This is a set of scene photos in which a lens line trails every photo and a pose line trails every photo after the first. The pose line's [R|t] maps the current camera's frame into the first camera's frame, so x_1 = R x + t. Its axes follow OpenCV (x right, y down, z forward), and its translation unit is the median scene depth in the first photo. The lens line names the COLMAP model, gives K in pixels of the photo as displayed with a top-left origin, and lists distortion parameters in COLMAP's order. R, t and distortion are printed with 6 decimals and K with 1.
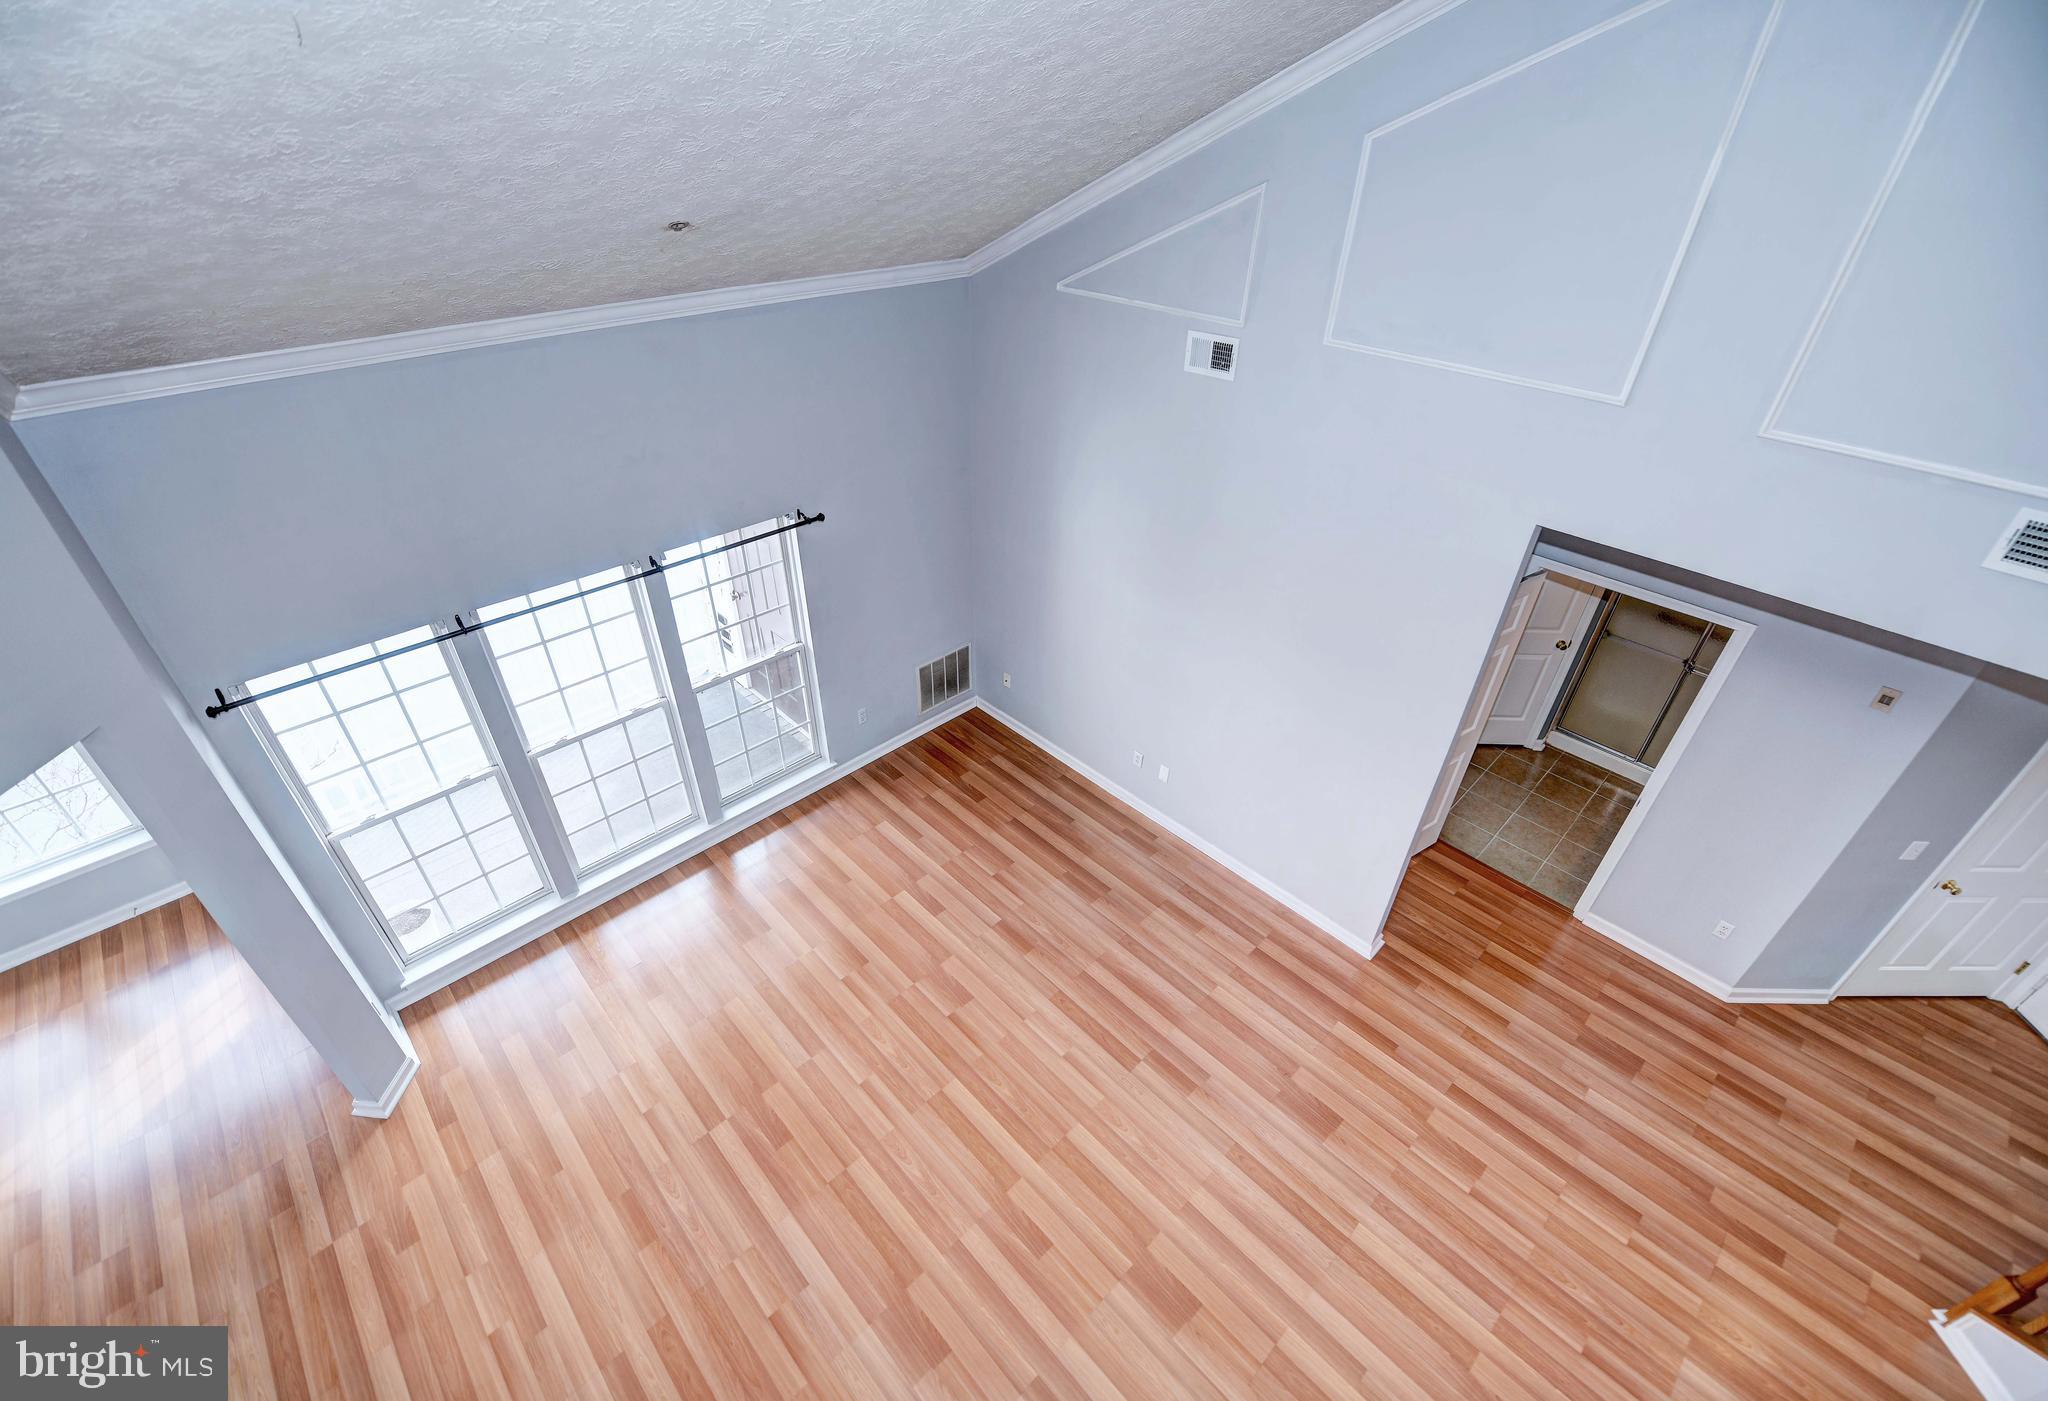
lens RADIAL K [[848.5, 0, 1008.4], [0, 848.5, 693.3], [0, 0, 1]] dist [-0.019400, -0.000451]
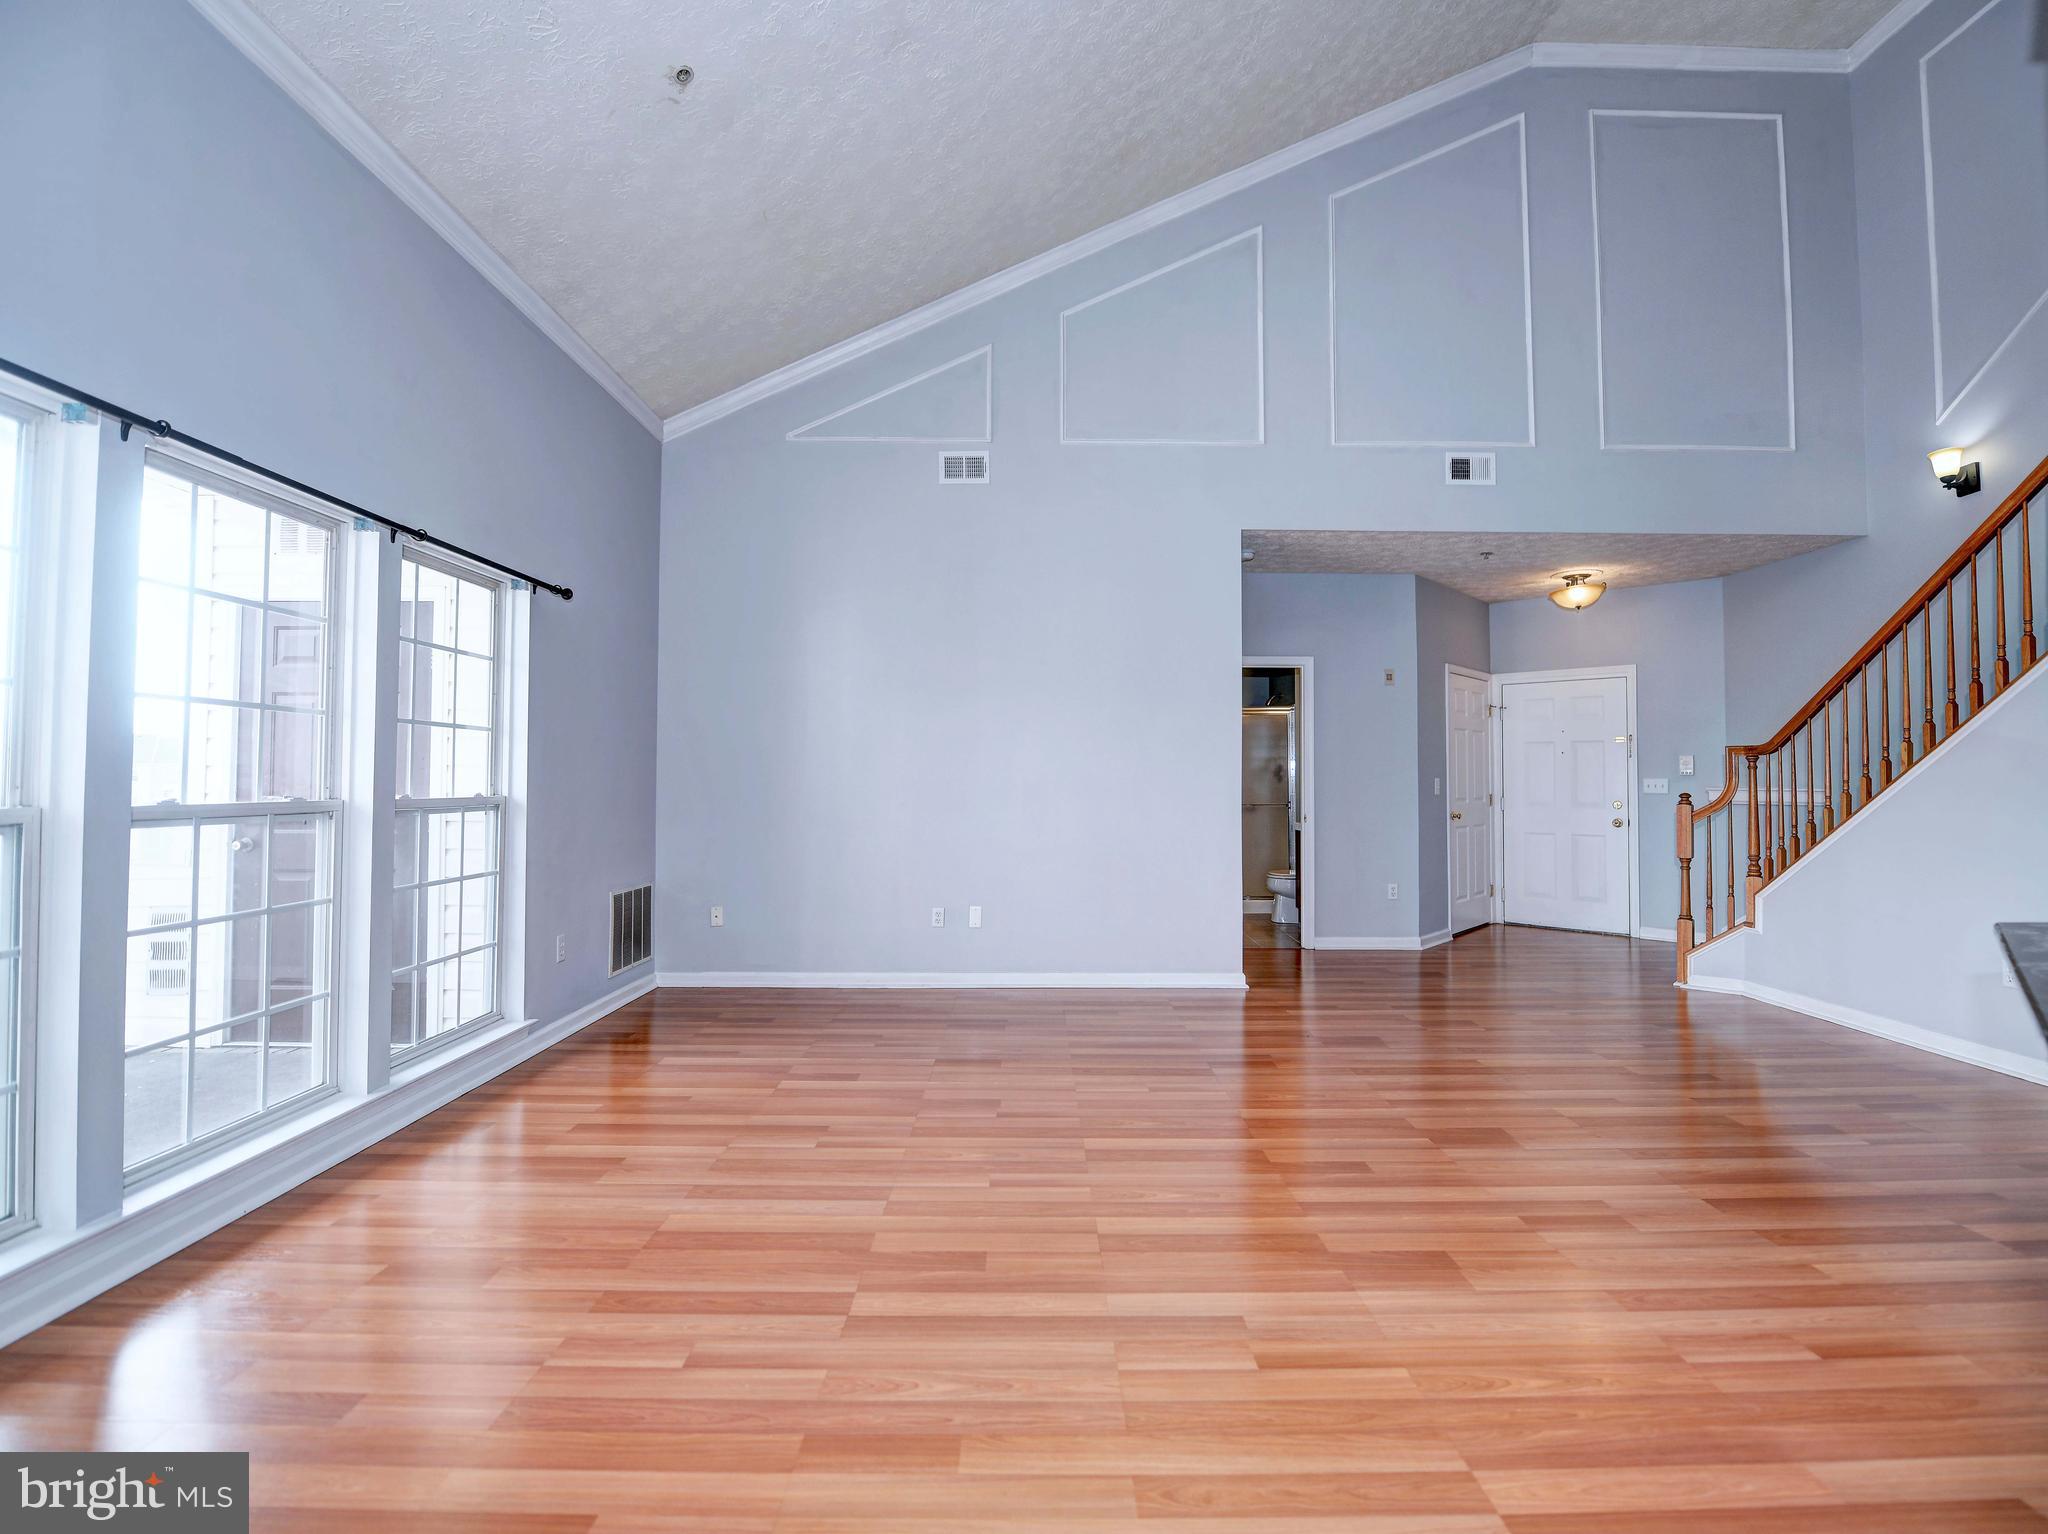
lens RADIAL K [[920.7, 0, 1029.0], [0, 920.7, 755.0], [0, 0, 1]] dist [-0.015563, -0.001717]
pose [[0.684229, 0.015165, 0.729110, -0.575966], [0.422481, 0.806679, -0.413253, 0.455911], [-0.594425, 0.590795, 0.545546, 0.421172]]
